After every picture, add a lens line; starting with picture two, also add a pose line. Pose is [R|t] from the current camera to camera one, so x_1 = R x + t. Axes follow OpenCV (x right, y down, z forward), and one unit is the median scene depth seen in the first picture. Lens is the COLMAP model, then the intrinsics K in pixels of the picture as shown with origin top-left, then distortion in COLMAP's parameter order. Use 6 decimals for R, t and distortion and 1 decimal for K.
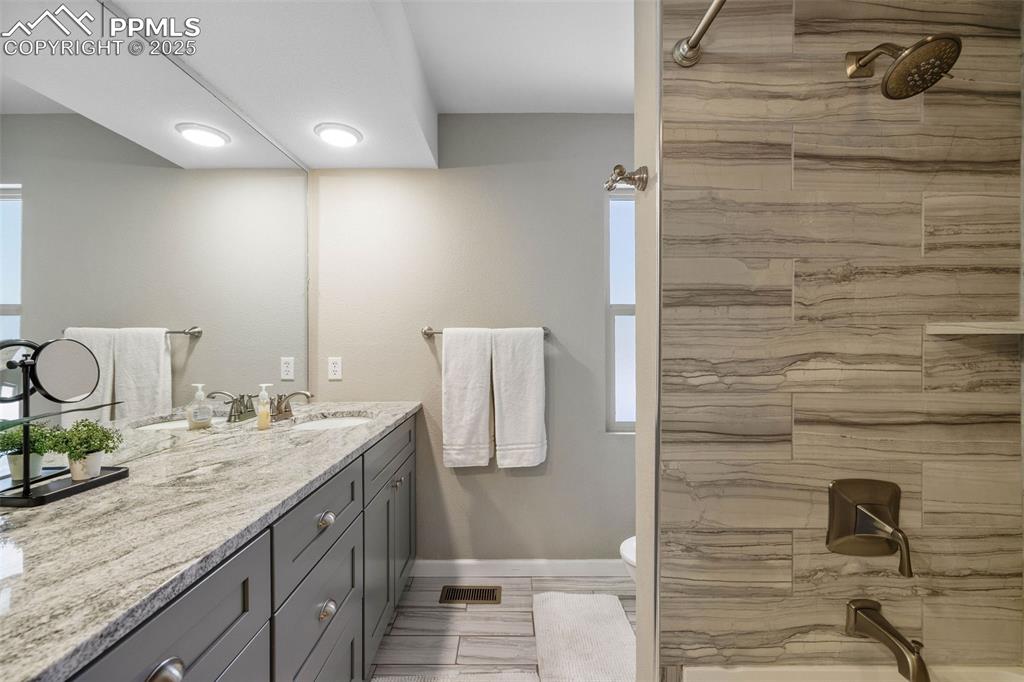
lens RADIAL K [[432.6, 0, 514.6], [0, 432.6, 340.1], [0, 0, 1]] dist [0.001444, -0.000123]
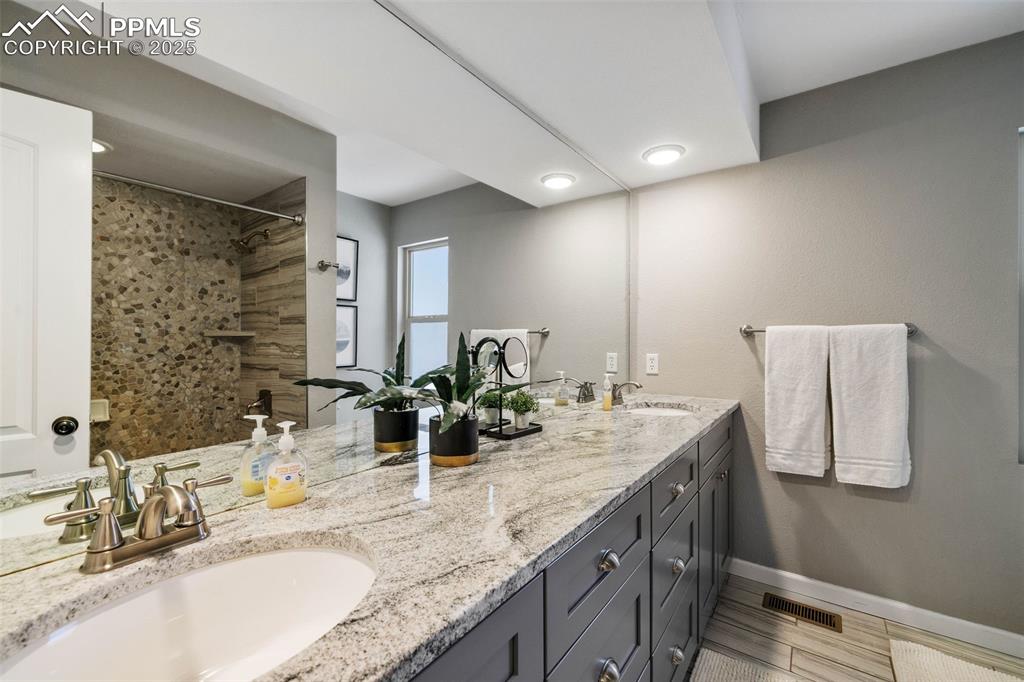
lens RADIAL K [[432.6, 0, 510.0], [0, 432.6, 340.7], [0, 0, 1]] dist [0.001444, -0.000123]
pose [[0.805824, 0.005291, -0.592132, -0.056048], [-0.002720, 0.999983, 0.005233, 0.001146], [0.592149, -0.002606, 0.805824, -0.121888]]
